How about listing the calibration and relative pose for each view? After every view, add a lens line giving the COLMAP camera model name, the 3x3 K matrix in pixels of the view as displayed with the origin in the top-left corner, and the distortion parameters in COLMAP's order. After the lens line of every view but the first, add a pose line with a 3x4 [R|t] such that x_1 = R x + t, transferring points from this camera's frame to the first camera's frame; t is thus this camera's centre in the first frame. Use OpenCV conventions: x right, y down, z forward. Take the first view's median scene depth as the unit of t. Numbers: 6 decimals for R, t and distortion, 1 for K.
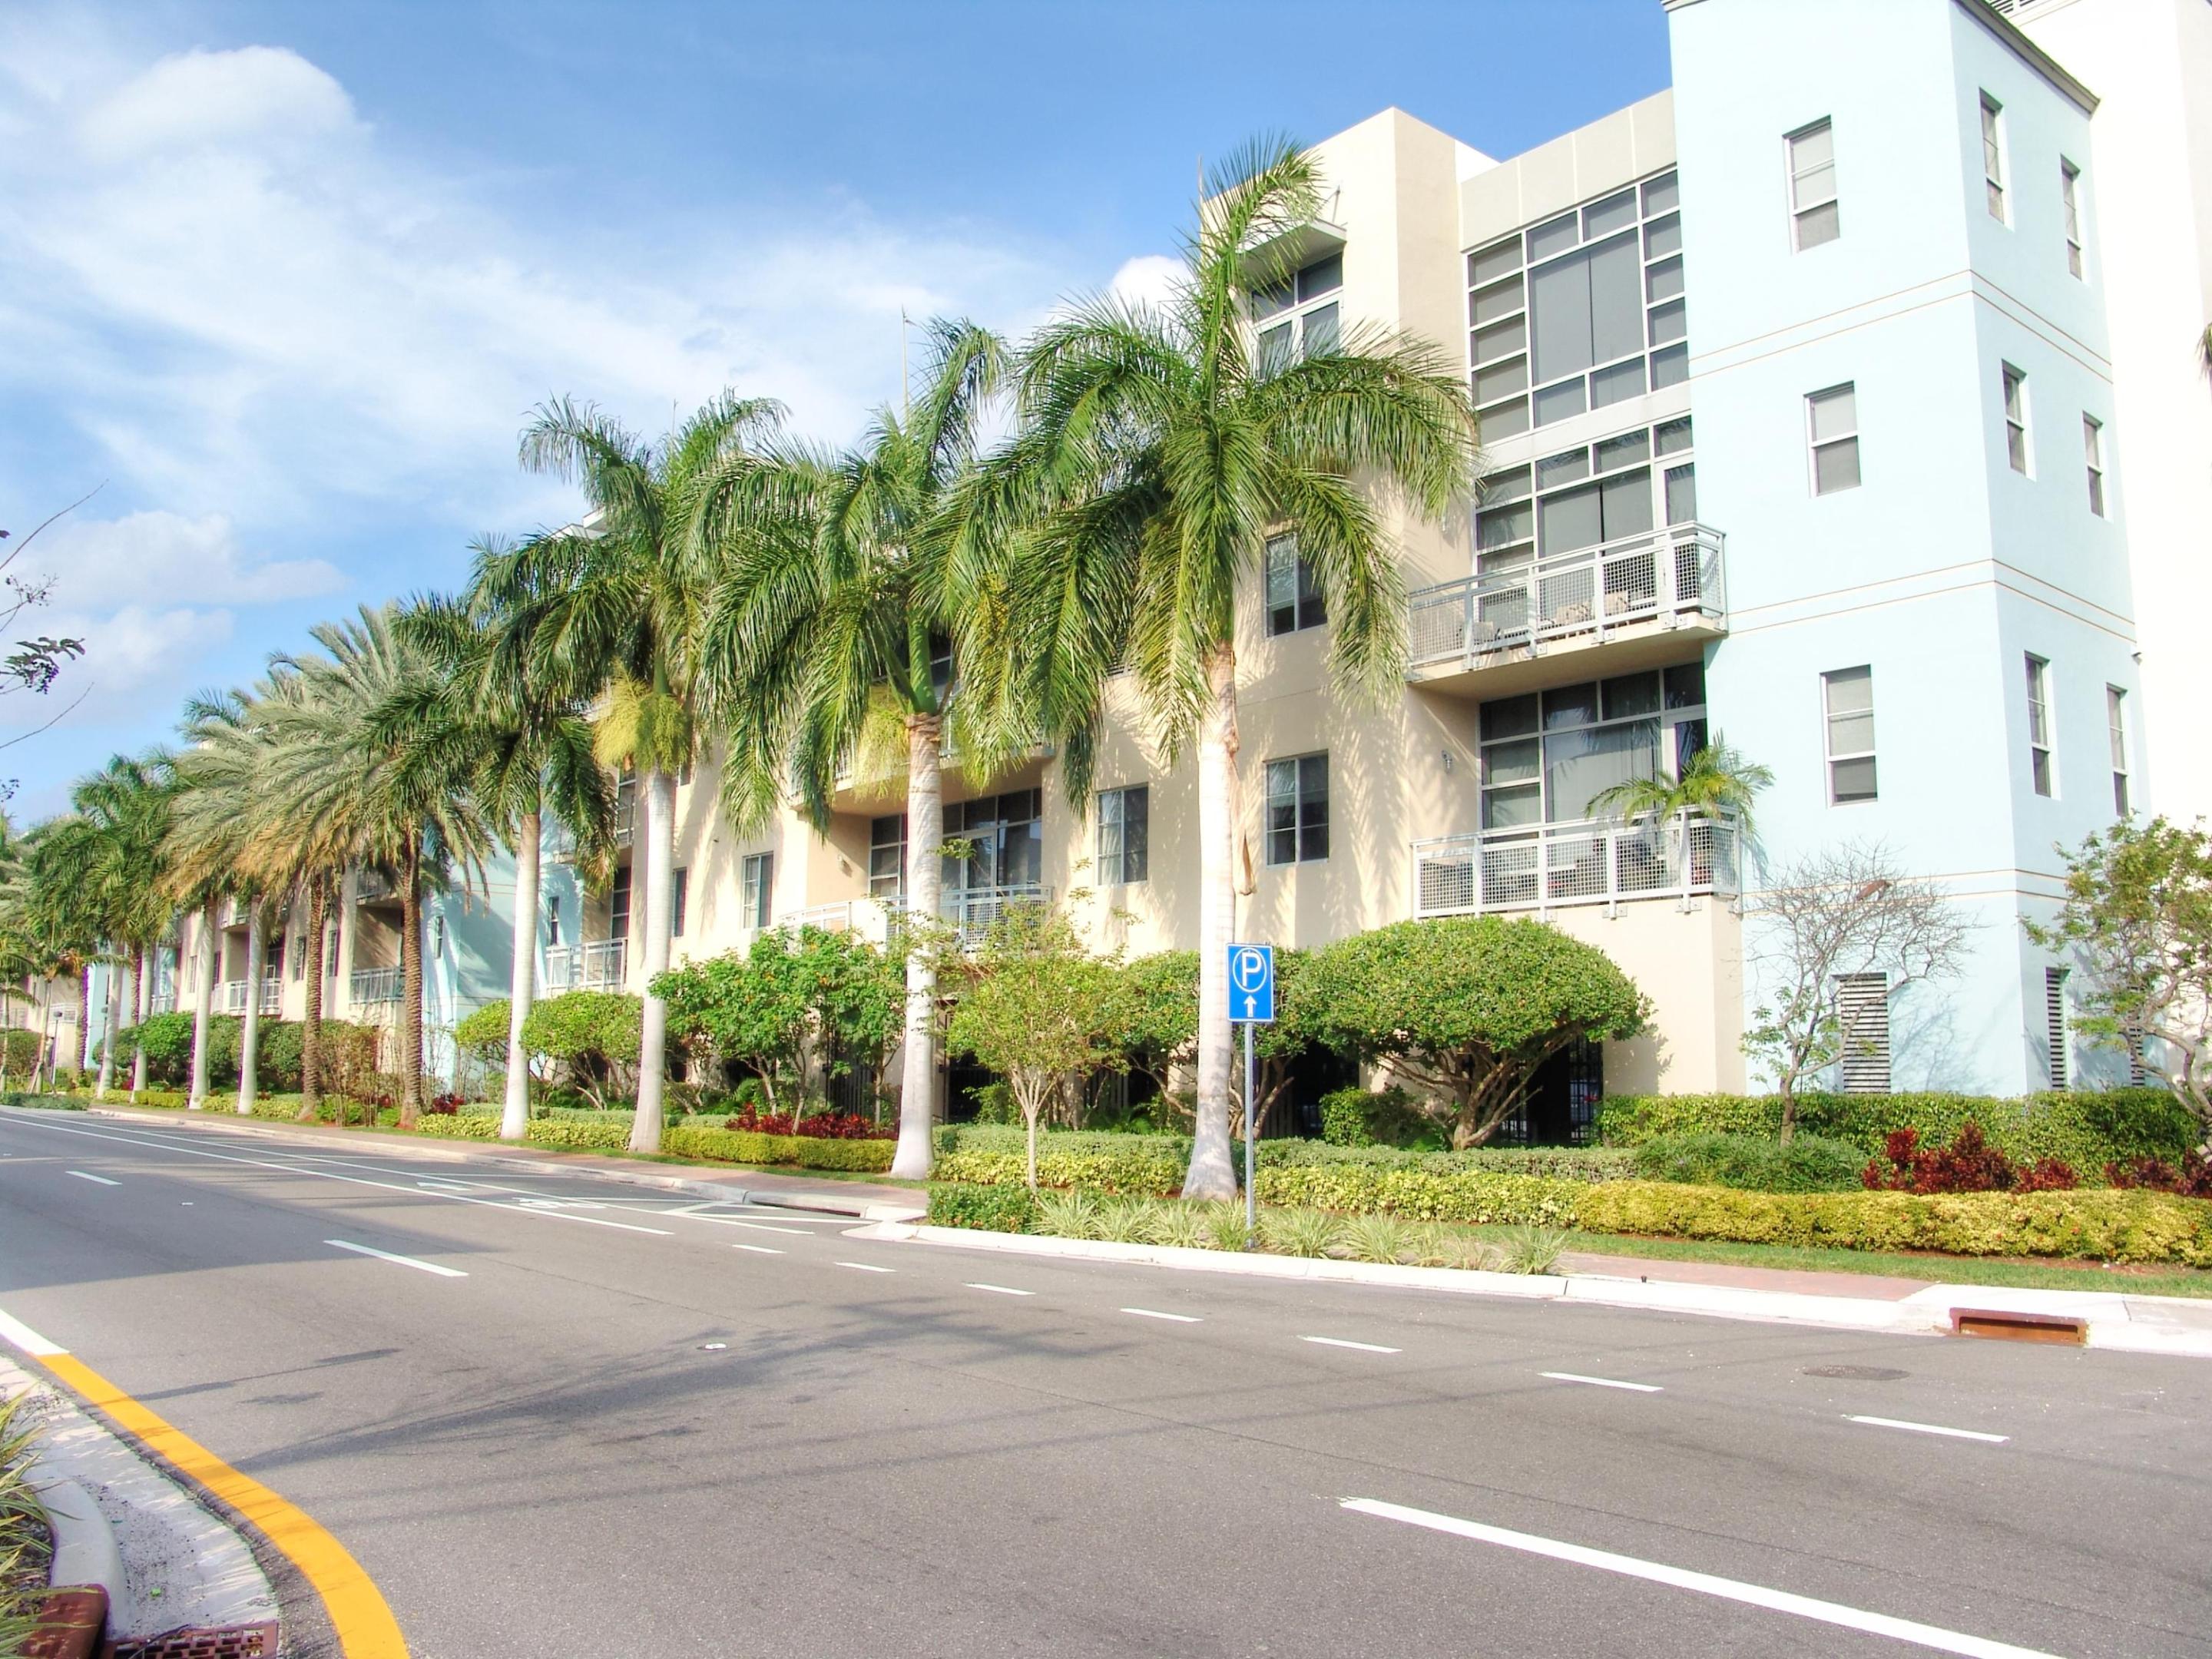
lens RADIAL K [[1831.5, 0, 1106.0], [0, 1831.5, 829.5], [0, 0, 1]] dist [-0.114423, 0.091048]
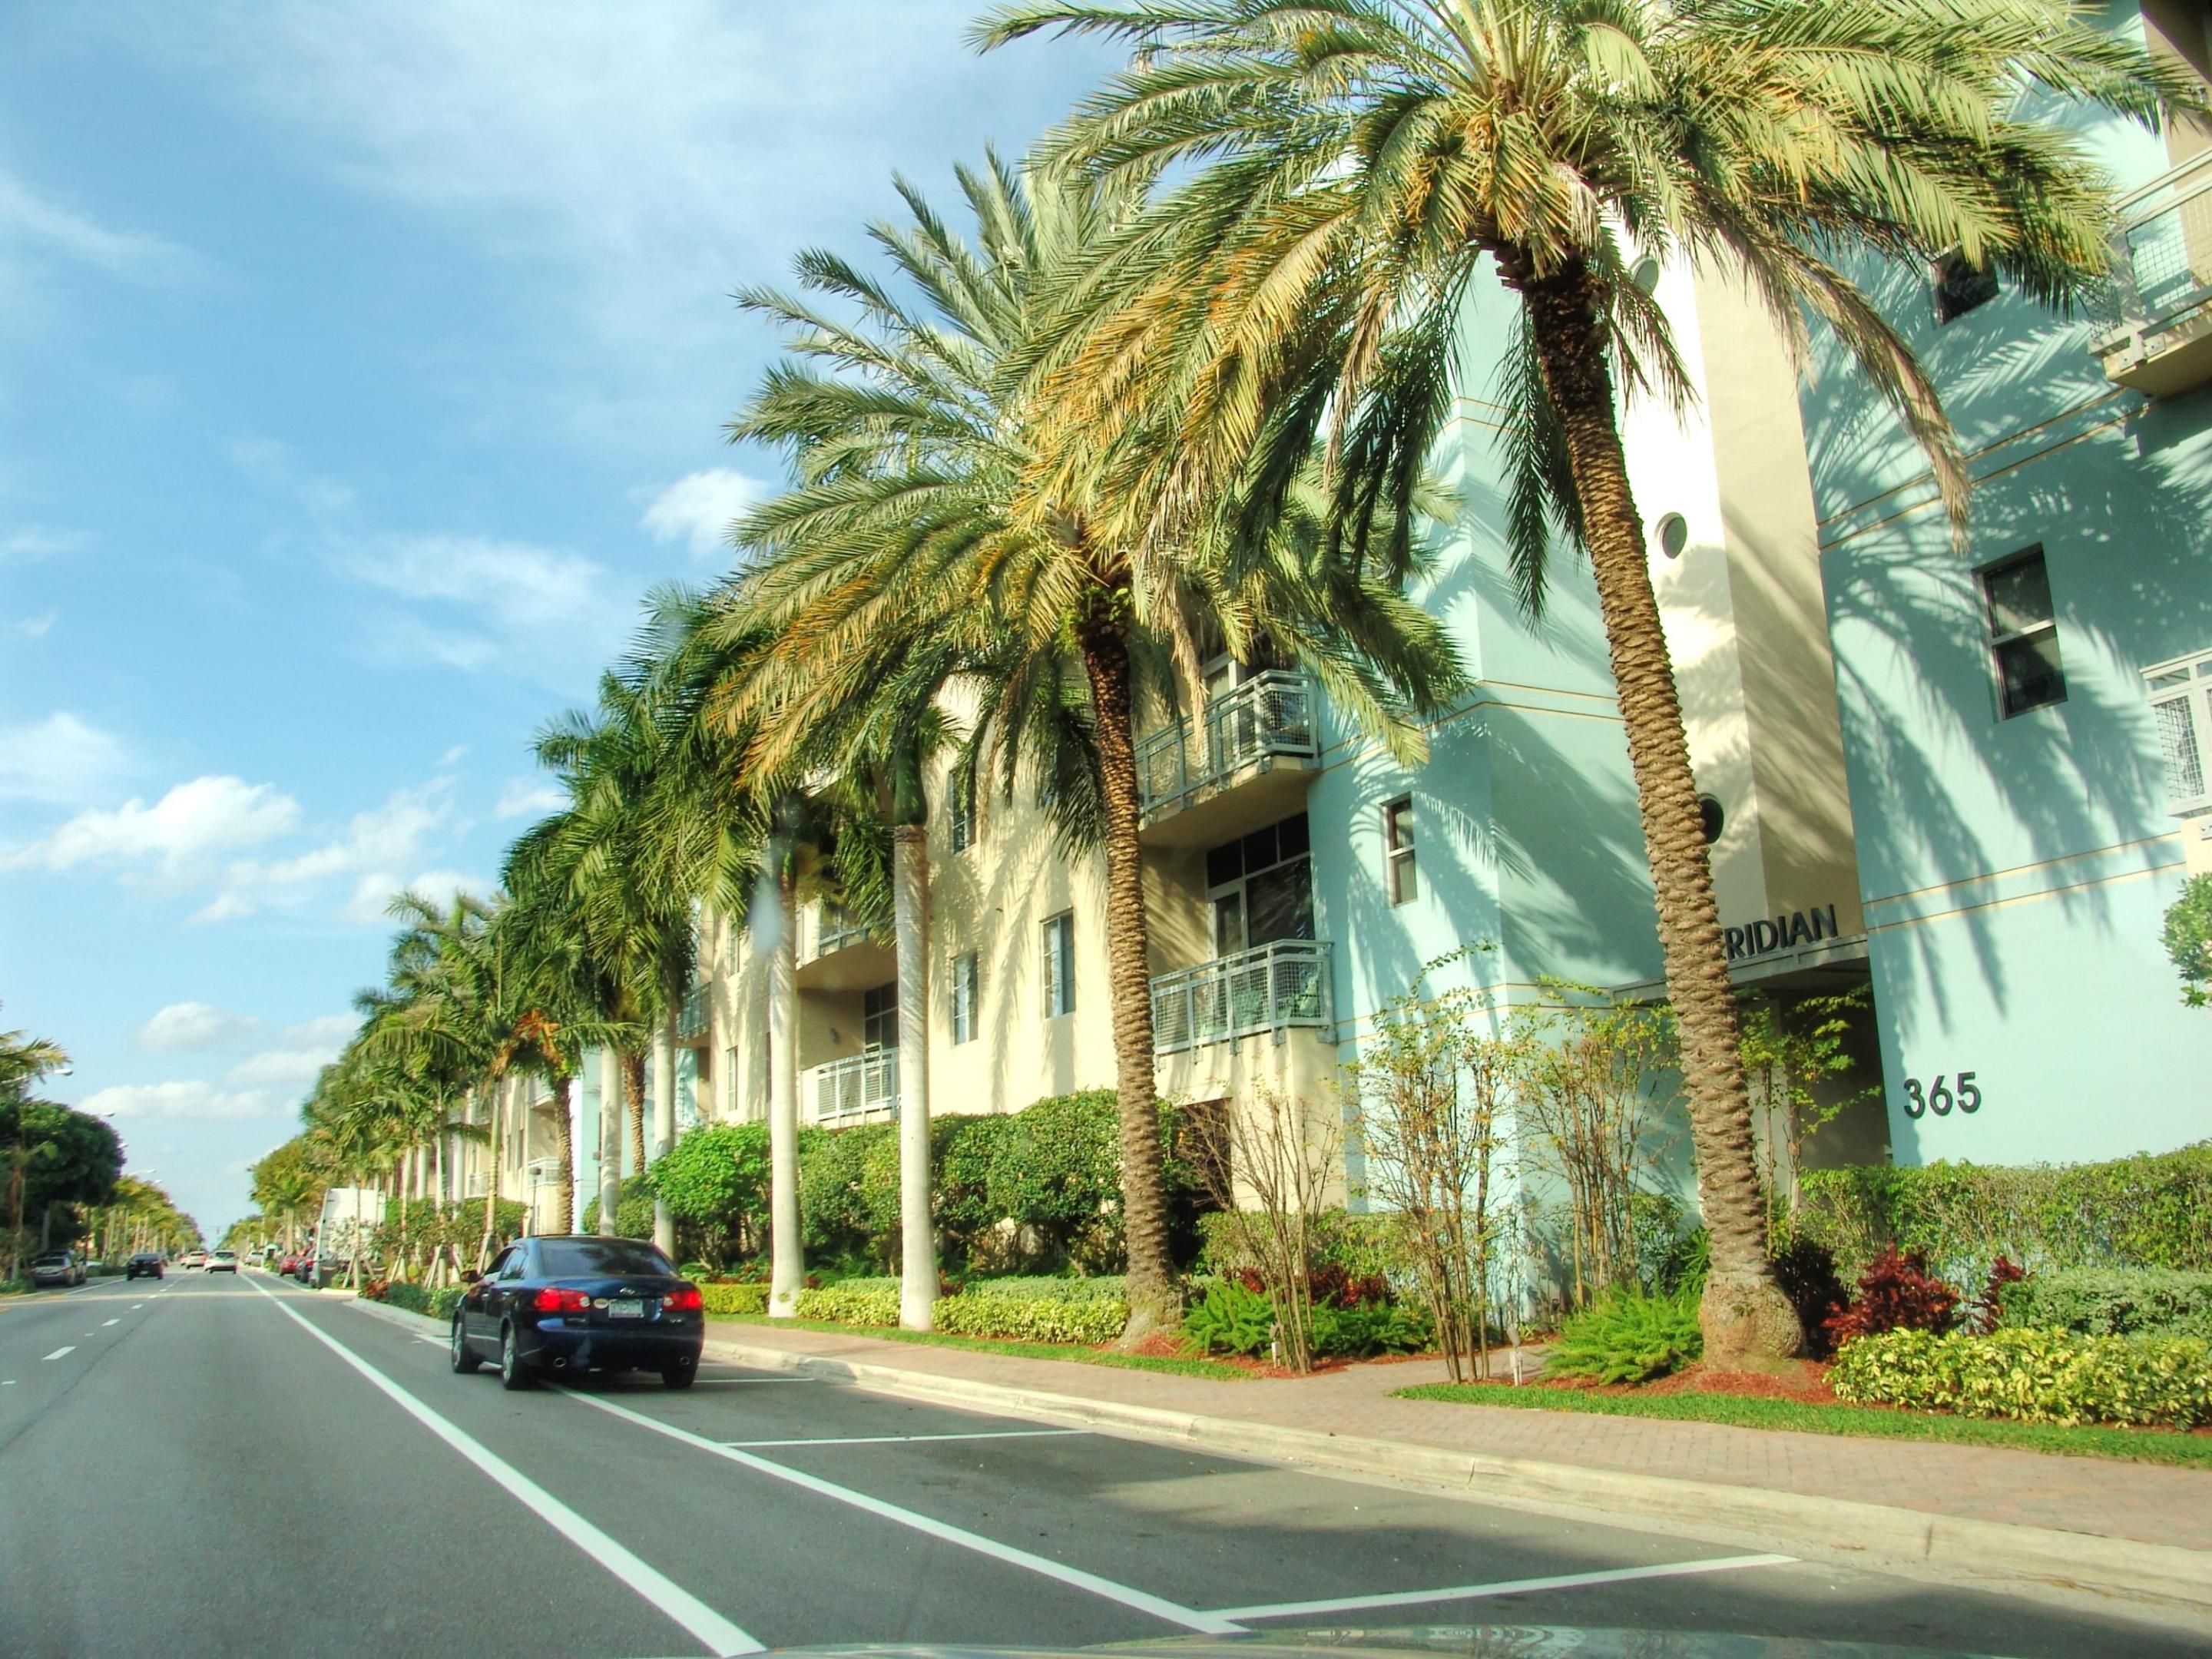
lens RADIAL K [[1831.5, 0, 1106.0], [0, 1831.5, 829.5], [0, 0, 1]] dist [-0.114423, 0.091048]
pose [[0.970280, -0.088696, -0.225145, -0.284123], [0.069582, 0.993373, -0.091474, 0.071737], [0.231767, 0.073090, 0.970022, 0.501661]]
